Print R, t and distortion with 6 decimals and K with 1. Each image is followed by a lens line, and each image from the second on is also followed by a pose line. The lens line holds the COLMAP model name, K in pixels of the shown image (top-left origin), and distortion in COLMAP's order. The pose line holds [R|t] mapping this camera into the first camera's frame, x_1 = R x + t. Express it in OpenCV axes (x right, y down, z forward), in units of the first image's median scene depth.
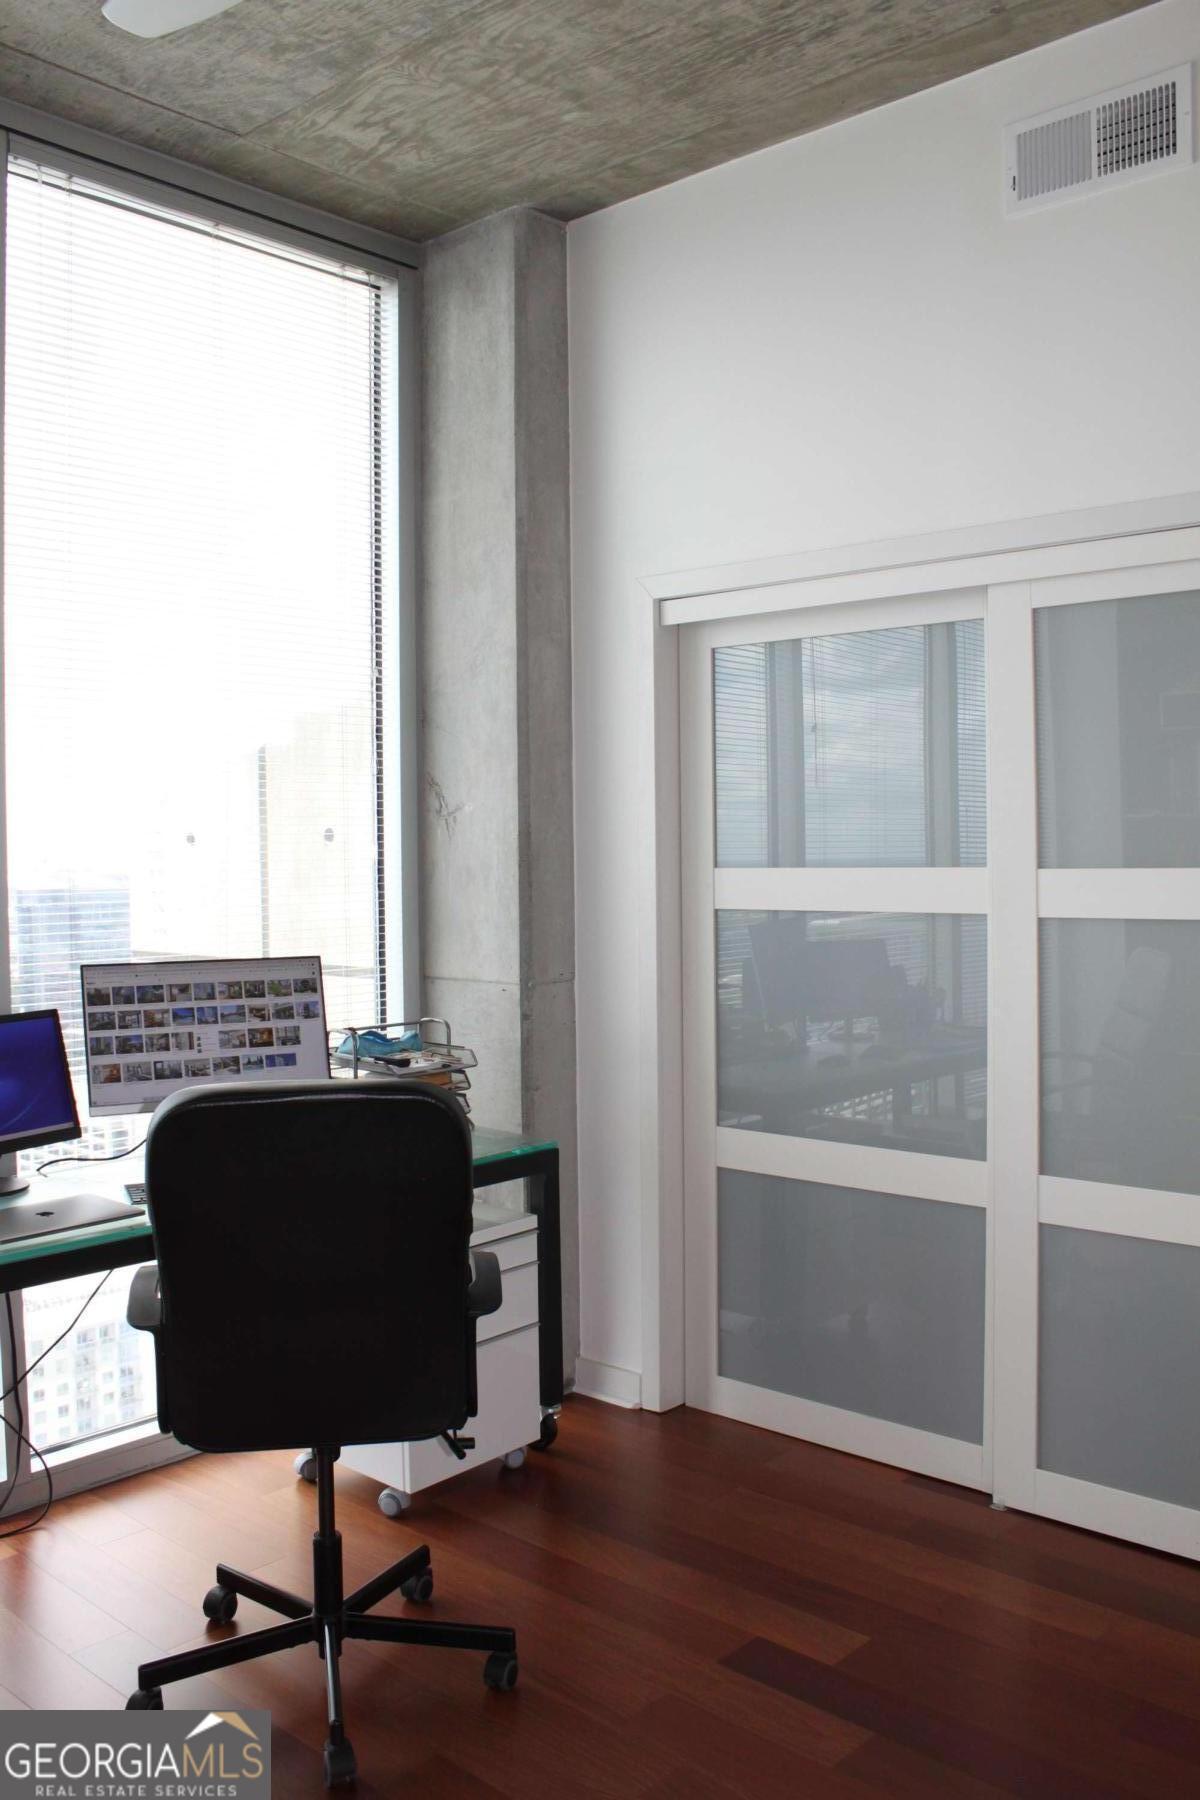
lens RADIAL K [[1482.9, 0, 600.0], [0, 1482.9, 900.0], [0, 0, 1]] dist [-0.171616, 0.158840]
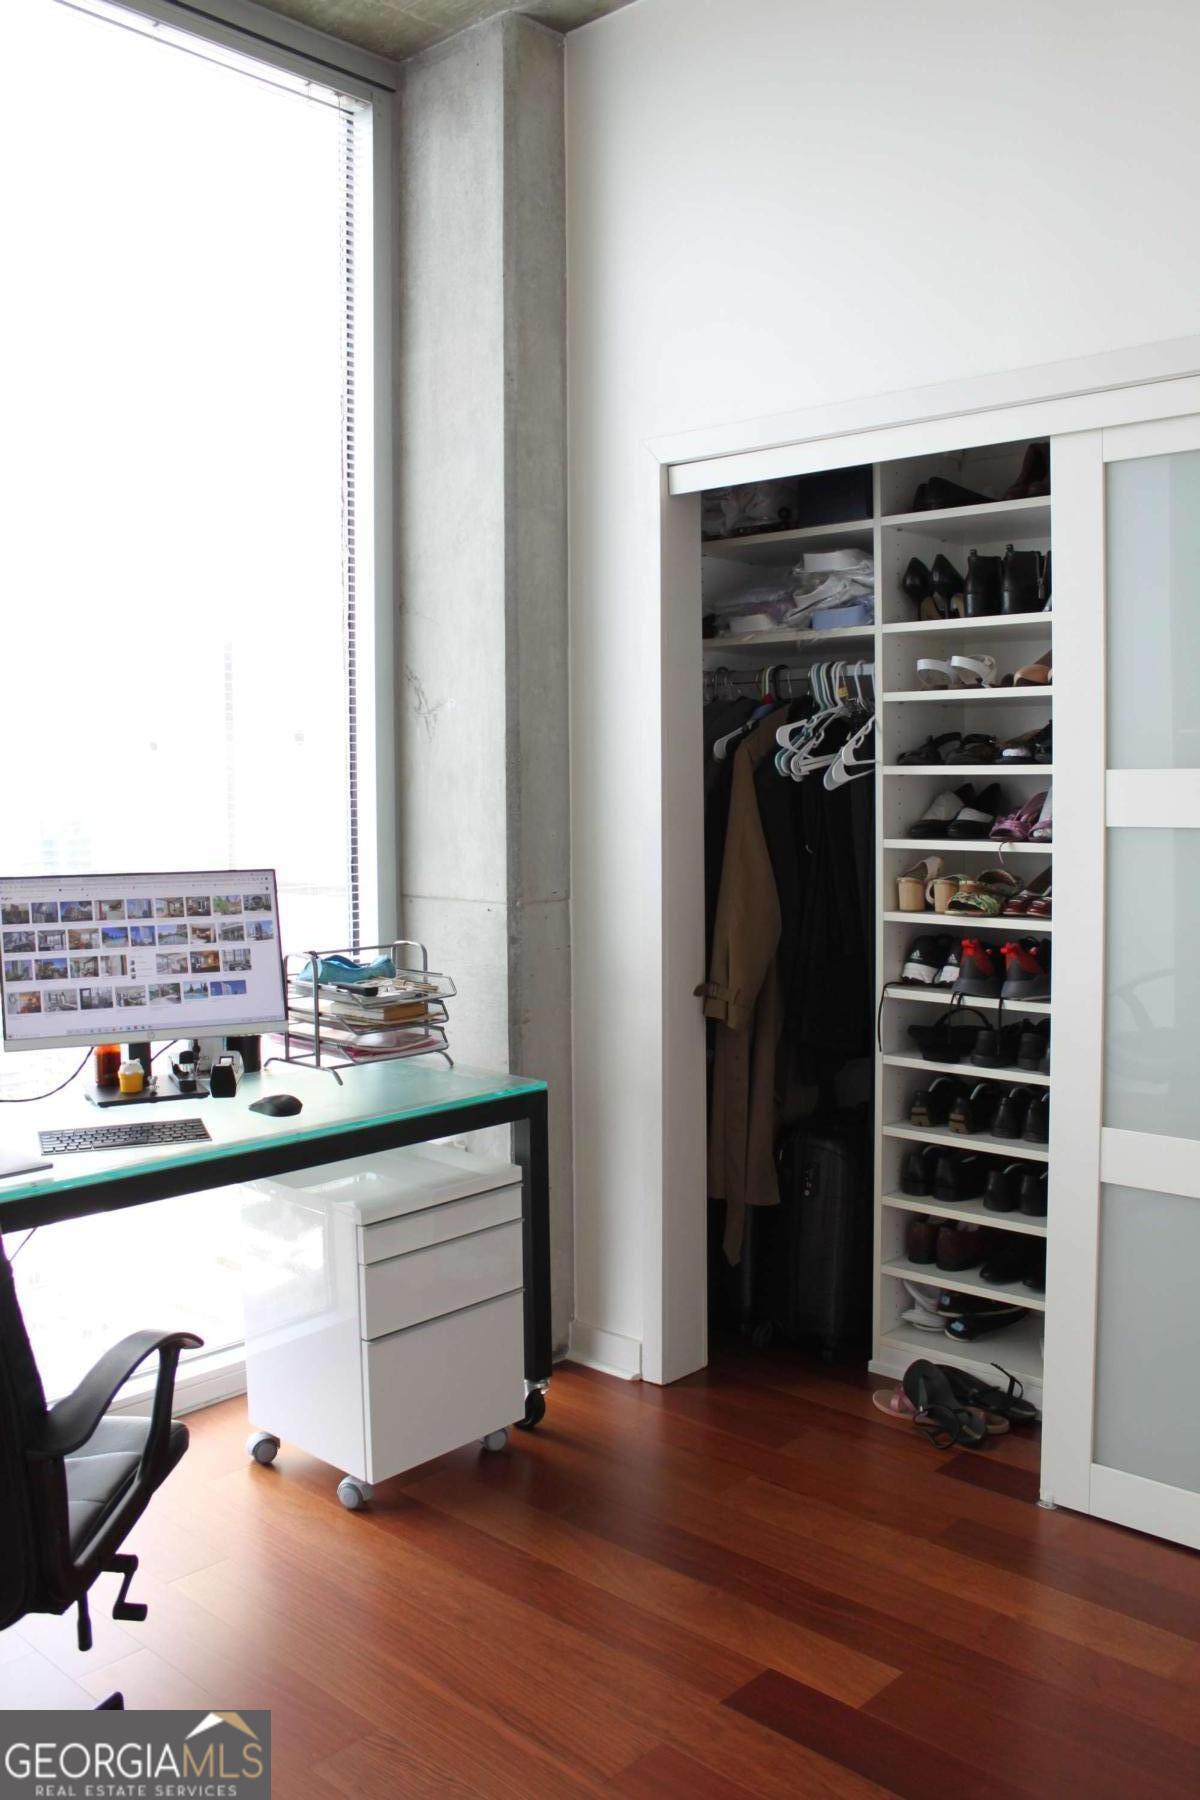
lens RADIAL K [[1482.9, 0, 600.0], [0, 1482.9, 900.0], [0, 0, 1]] dist [-0.171616, 0.158840]
pose [[0.999910, 0.005724, -0.012128, 0.013466], [-0.005151, 0.998892, 0.046783, 0.014917], [0.012382, -0.046716, 0.998831, 0.133354]]
